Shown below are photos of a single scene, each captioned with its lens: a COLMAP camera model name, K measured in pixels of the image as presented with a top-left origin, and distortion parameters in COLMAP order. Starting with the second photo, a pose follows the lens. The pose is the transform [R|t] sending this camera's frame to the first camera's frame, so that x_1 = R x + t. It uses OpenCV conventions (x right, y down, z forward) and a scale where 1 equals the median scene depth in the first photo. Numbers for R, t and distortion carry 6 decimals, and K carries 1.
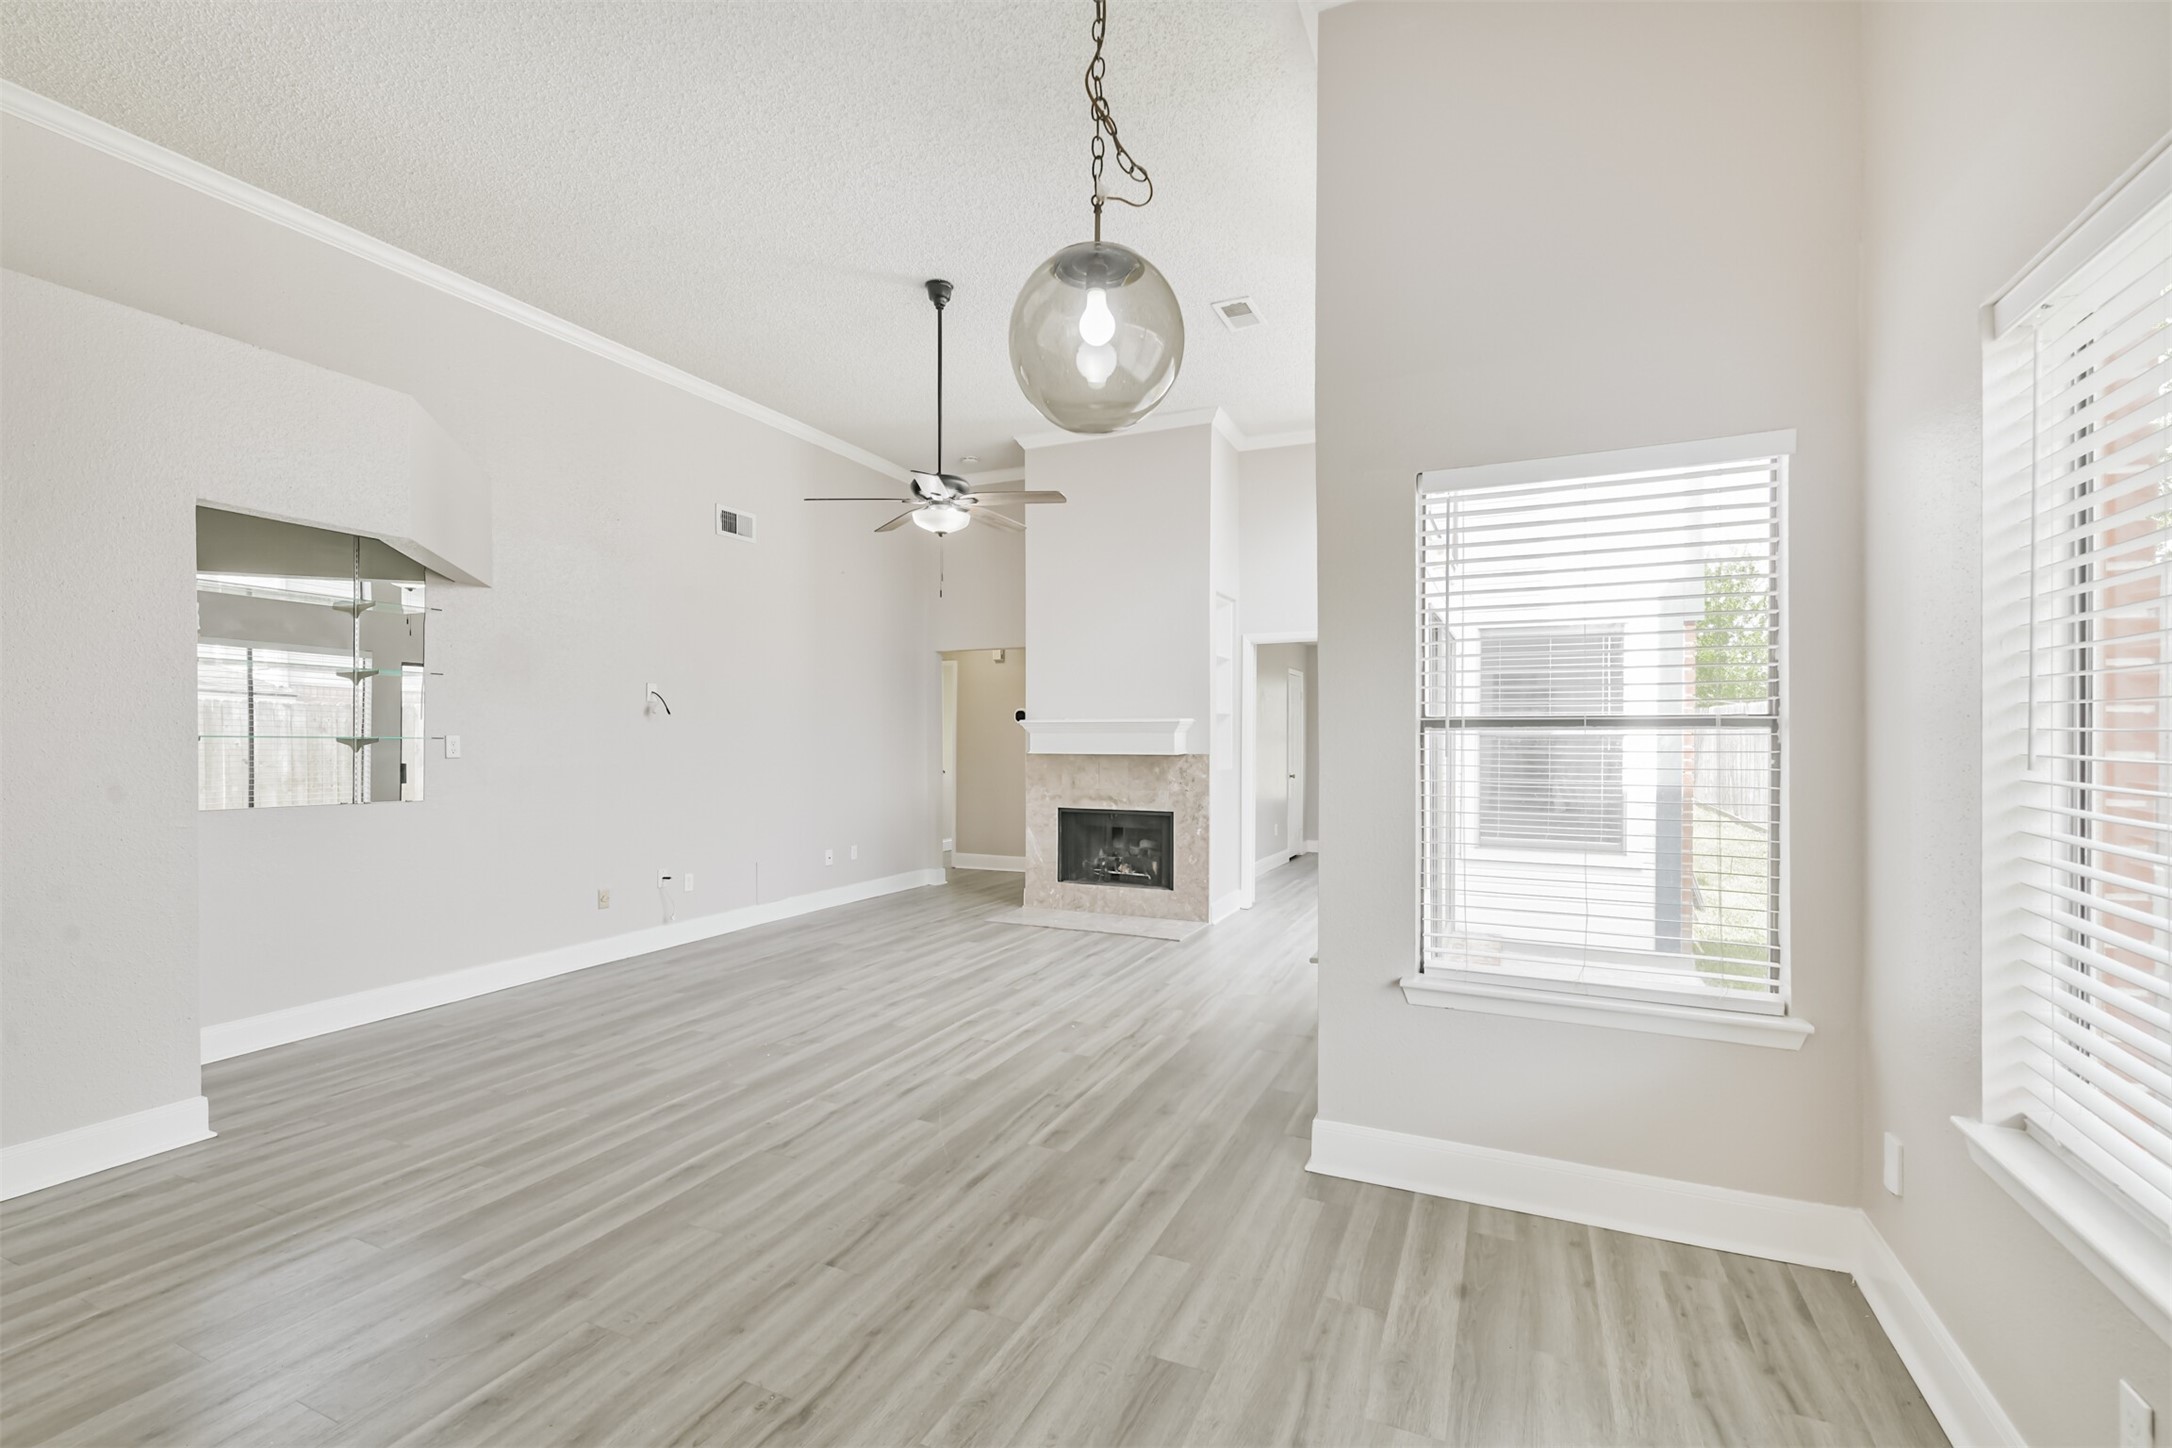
lens RADIAL K [[935.5, 0, 1087.7], [0, 935.5, 737.6], [0, 0, 1]] dist [0.029894, -0.005795]
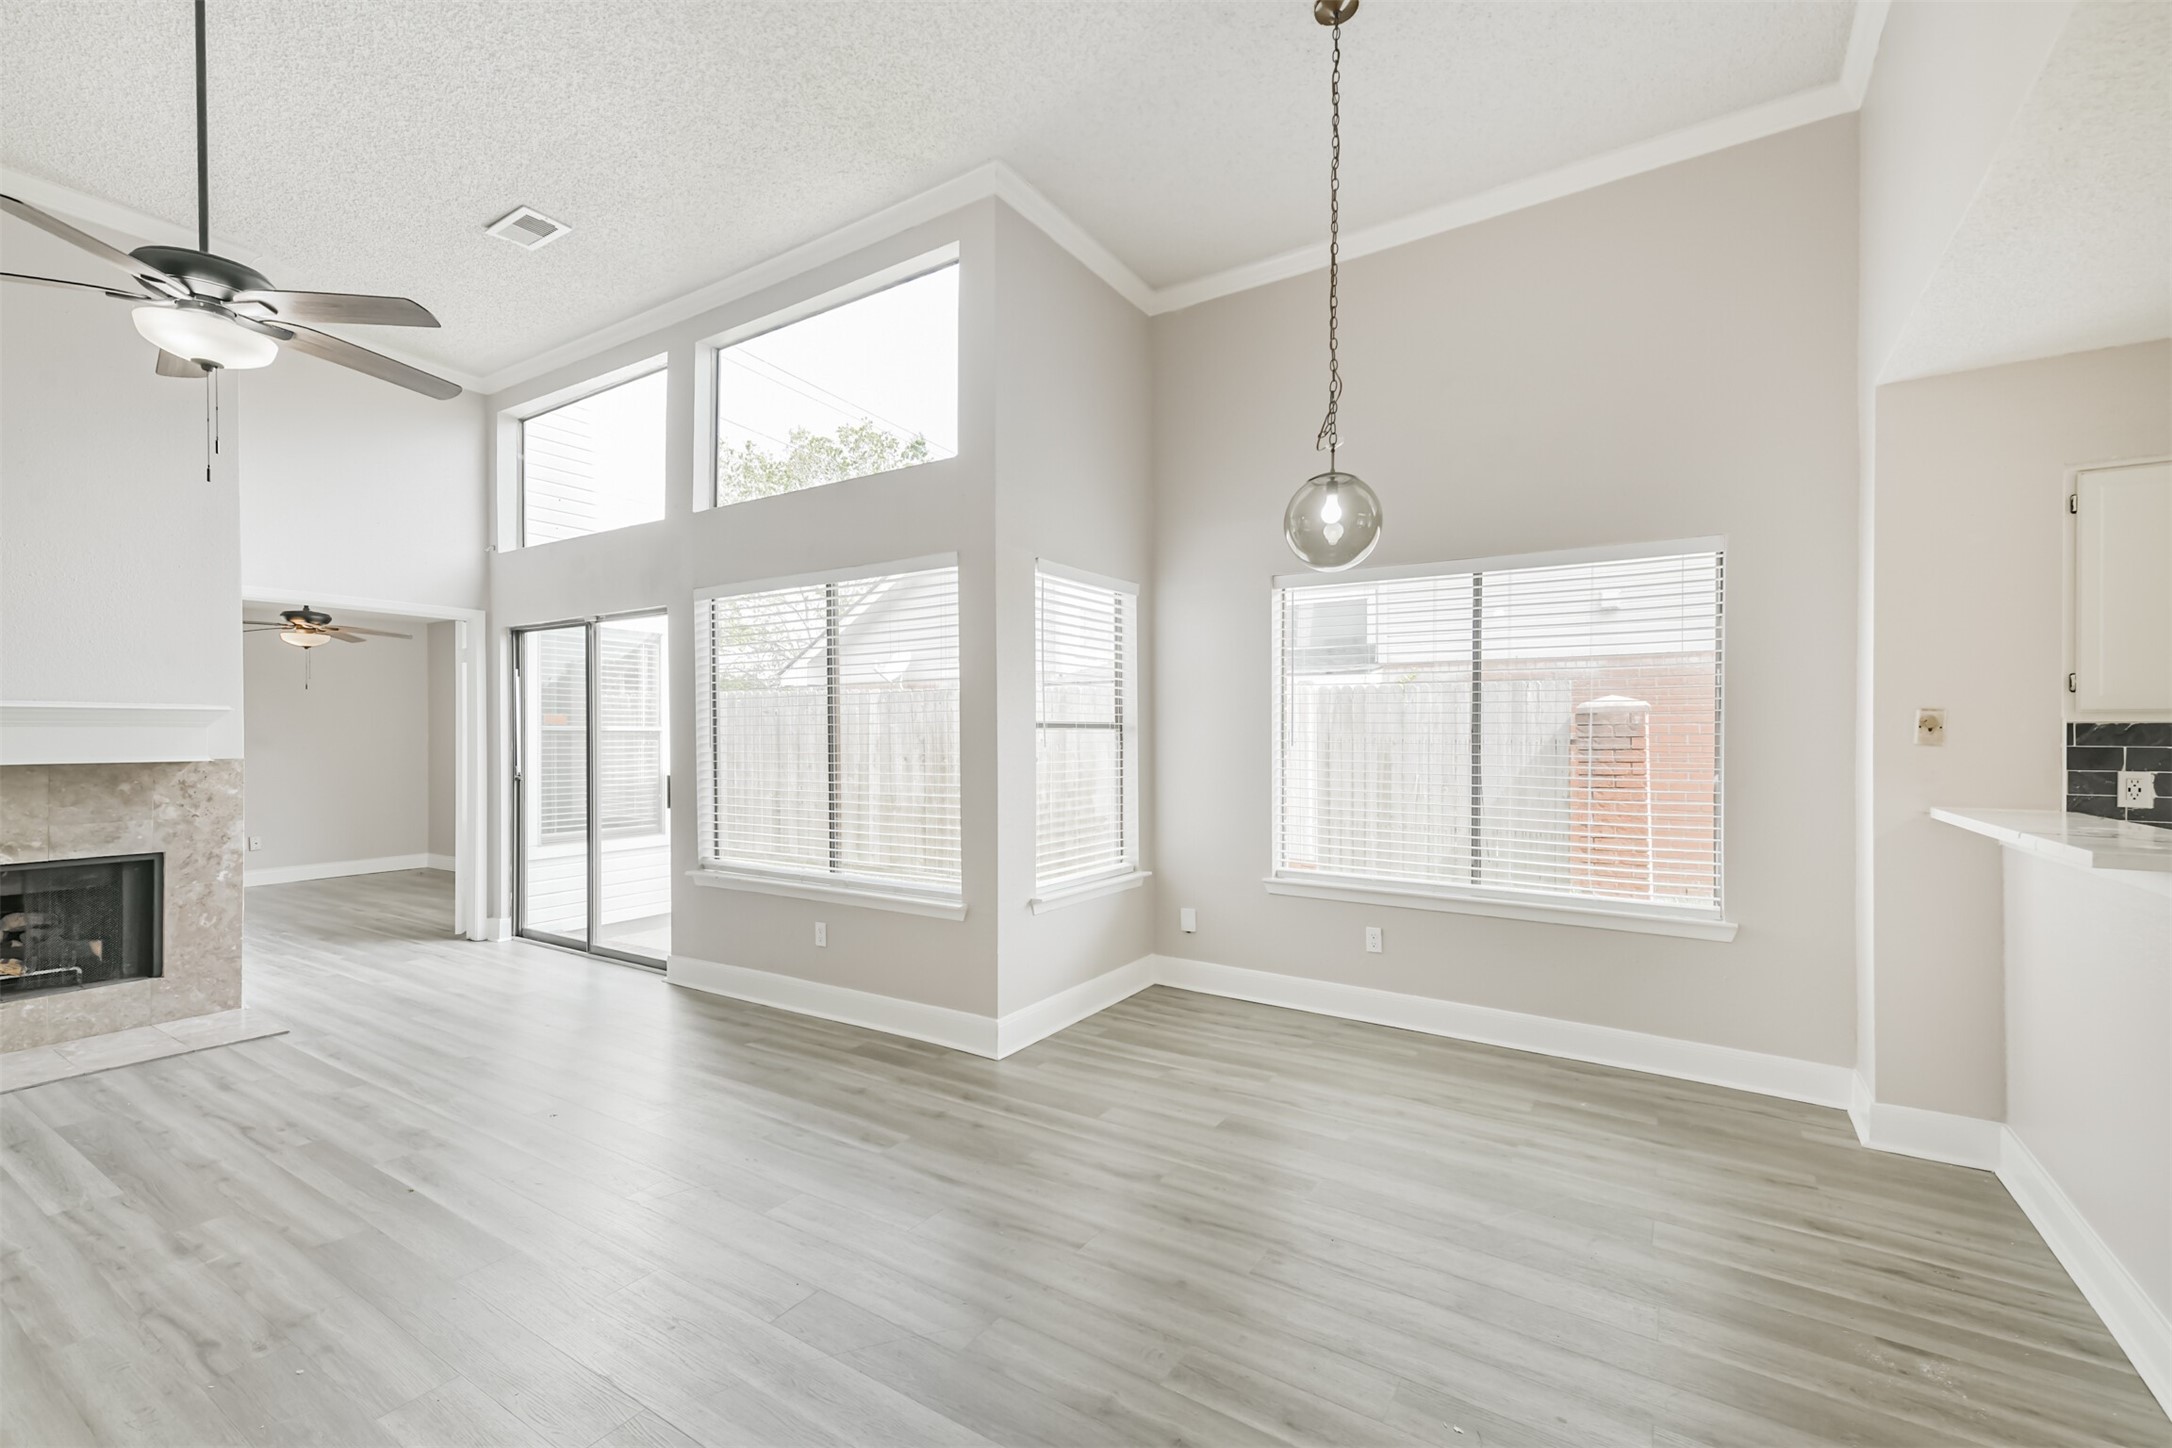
lens RADIAL K [[935.5, 0, 1088.6], [0, 935.5, 731.1], [0, 0, 1]] dist [0.029894, -0.005795]
pose [[0.138789, 0.000154, 0.990322, -0.733927], [-0.001595, 0.999999, 0.000068, -0.003964], [-0.990321, -0.001589, 0.138789, 0.478095]]
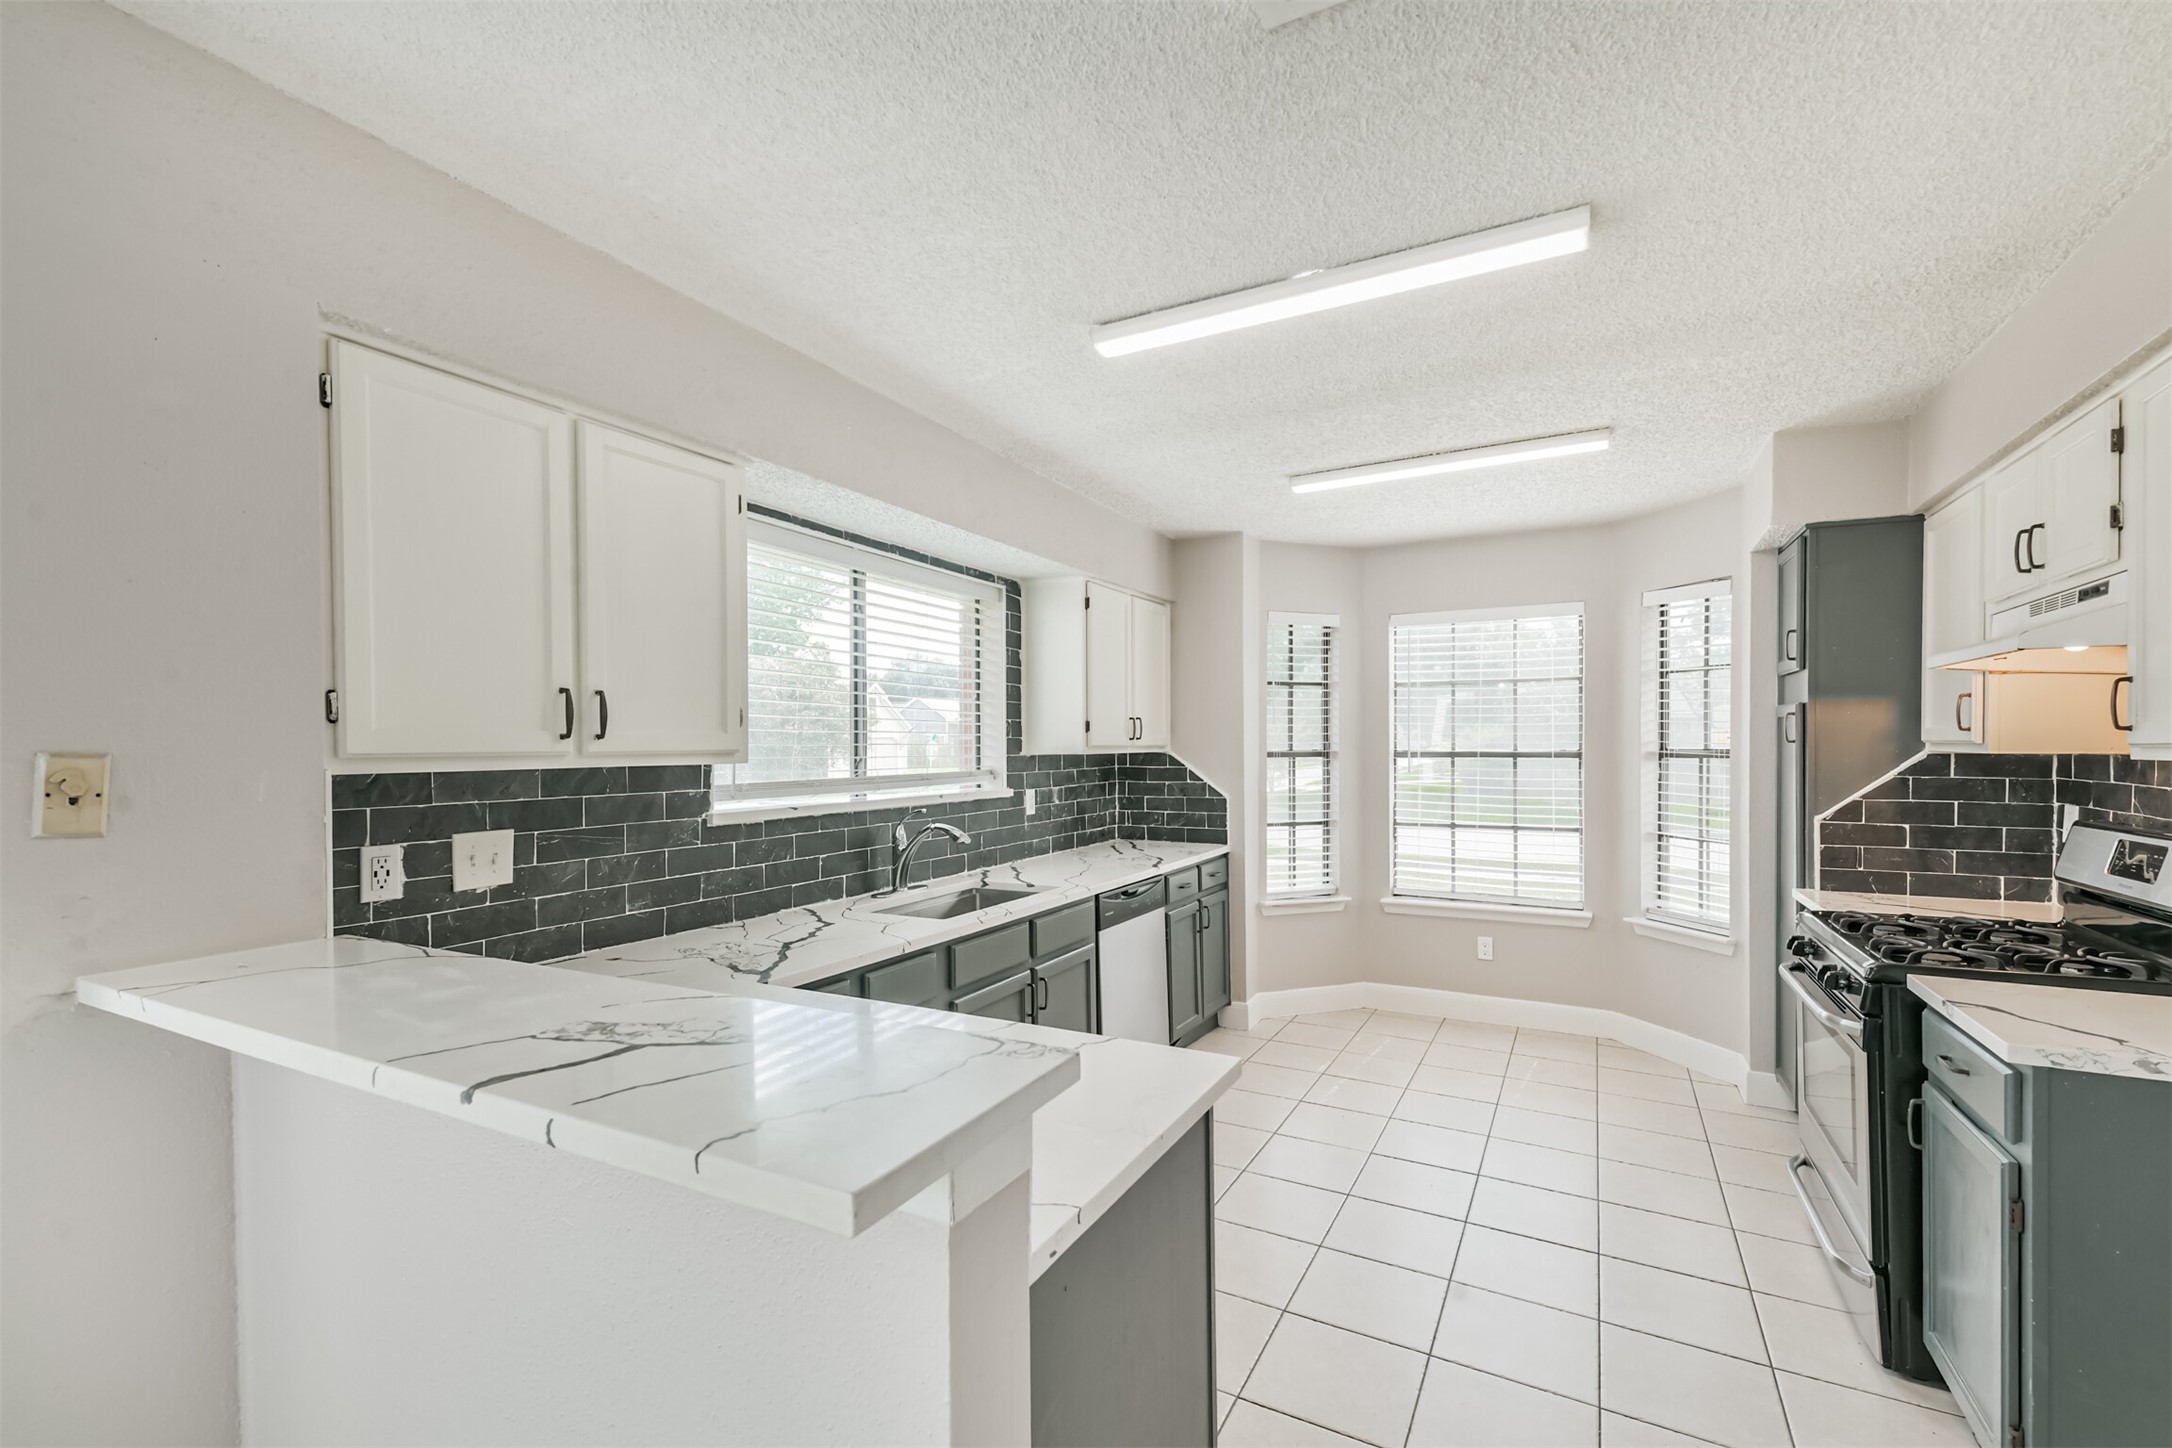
lens RADIAL K [[935.5, 0, 1088.8], [0, 935.5, 756.1], [0, 0, 1]] dist [0.029894, -0.005795]
pose [[-0.998259, 0.004148, 0.058835, -0.280677], [0.004946, 0.999898, 0.013425, -0.023206], [-0.058773, 0.013692, -0.998177, 0.241854]]
